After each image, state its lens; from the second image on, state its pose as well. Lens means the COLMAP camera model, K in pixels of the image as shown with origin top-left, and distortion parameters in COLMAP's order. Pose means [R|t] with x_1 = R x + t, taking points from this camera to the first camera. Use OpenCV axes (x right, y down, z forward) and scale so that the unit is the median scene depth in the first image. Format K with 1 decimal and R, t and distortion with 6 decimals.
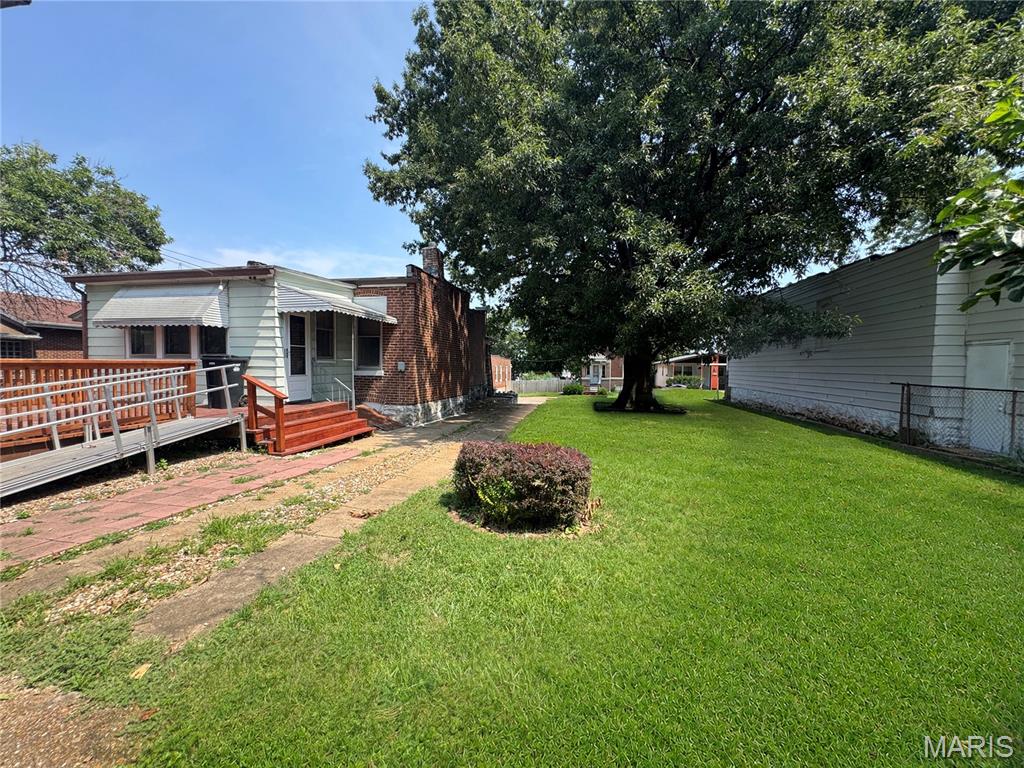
lens RADIAL K [[415.7, 0, 508.9], [0, 415.7, 380.9], [0, 0, 1]] dist [-0.006942, 0.001509]
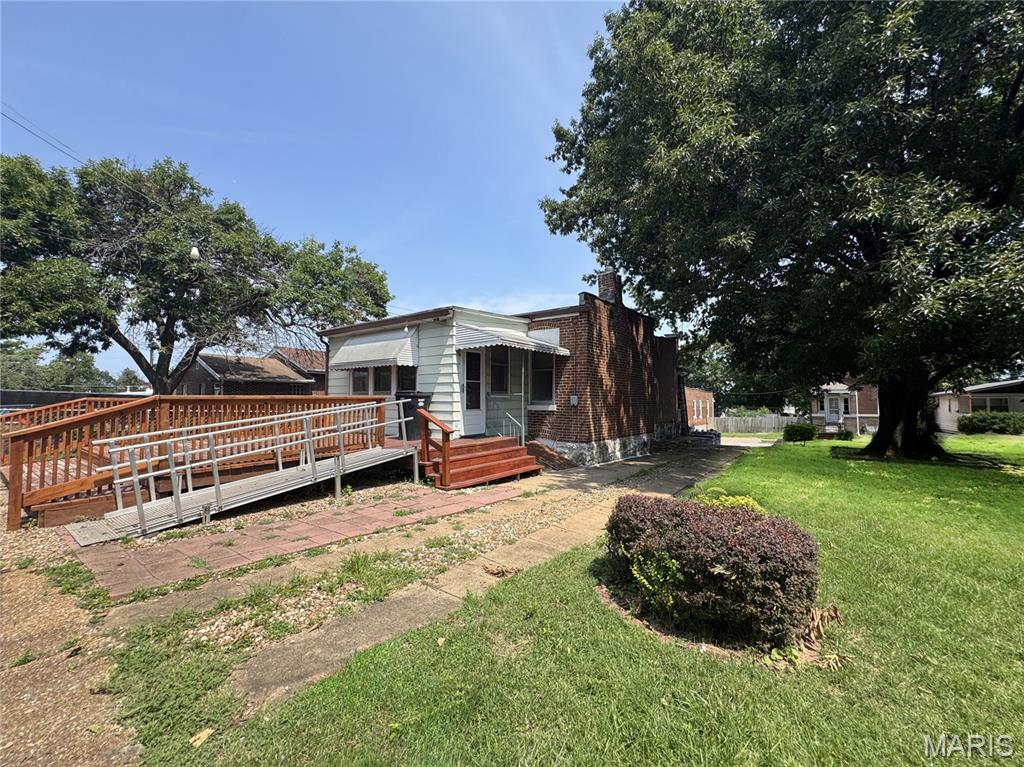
lens RADIAL K [[415.7, 0, 521.9], [0, 415.7, 381.4], [0, 0, 1]] dist [-0.006942, 0.001509]
pose [[0.902939, -0.028843, -0.428800, 0.042345], [-0.008244, 0.996399, -0.084381, 0.002186], [0.429690, 0.079726, 0.899450, 0.133056]]
